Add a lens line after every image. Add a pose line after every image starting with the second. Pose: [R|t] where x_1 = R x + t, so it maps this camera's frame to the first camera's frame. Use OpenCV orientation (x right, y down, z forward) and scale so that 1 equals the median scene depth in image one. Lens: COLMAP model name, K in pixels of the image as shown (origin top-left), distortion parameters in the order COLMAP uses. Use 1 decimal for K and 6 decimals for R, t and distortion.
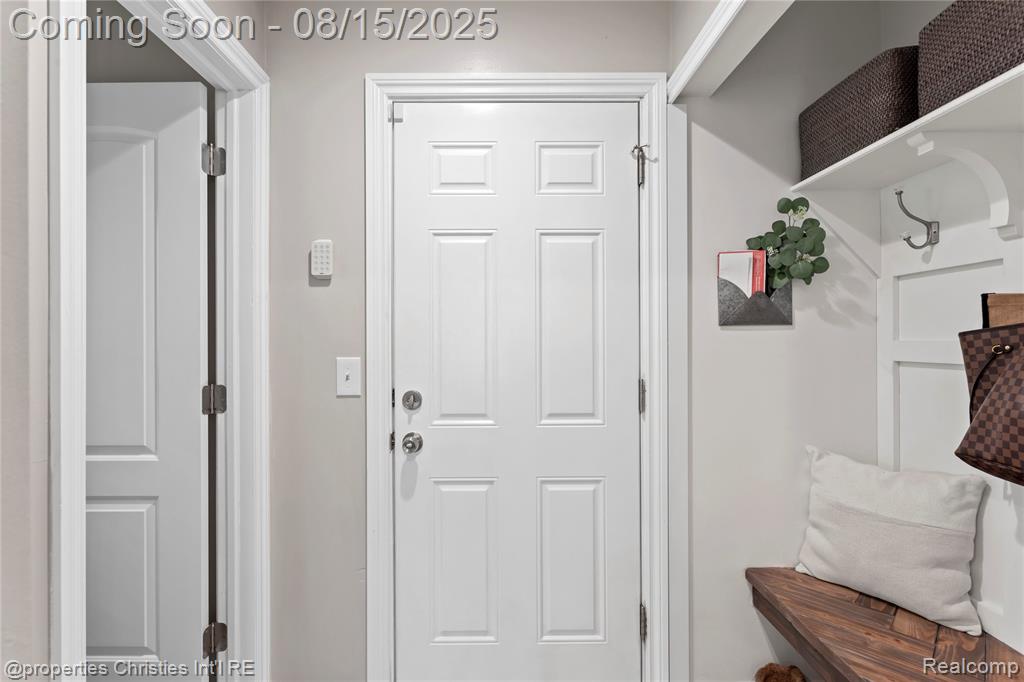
lens RADIAL K [[489.6, 0, 509.8], [0, 489.6, 341.9], [0, 0, 1]] dist [-0.002068, 0.003805]
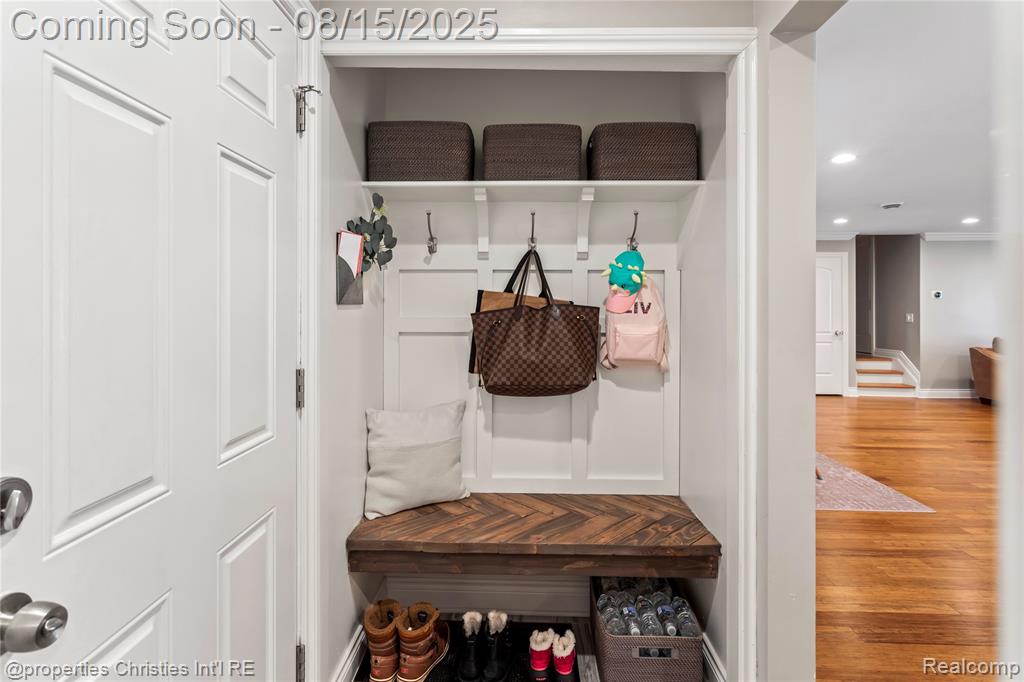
lens RADIAL K [[489.6, 0, 519.1], [0, 489.6, 307.7], [0, 0, 1]] dist [-0.002068, 0.003805]
pose [[0.032550, 0.001690, 0.999469, -0.620182], [-0.002273, 0.999996, -0.001616, -0.030051], [-0.999468, -0.002219, 0.032553, 0.698336]]
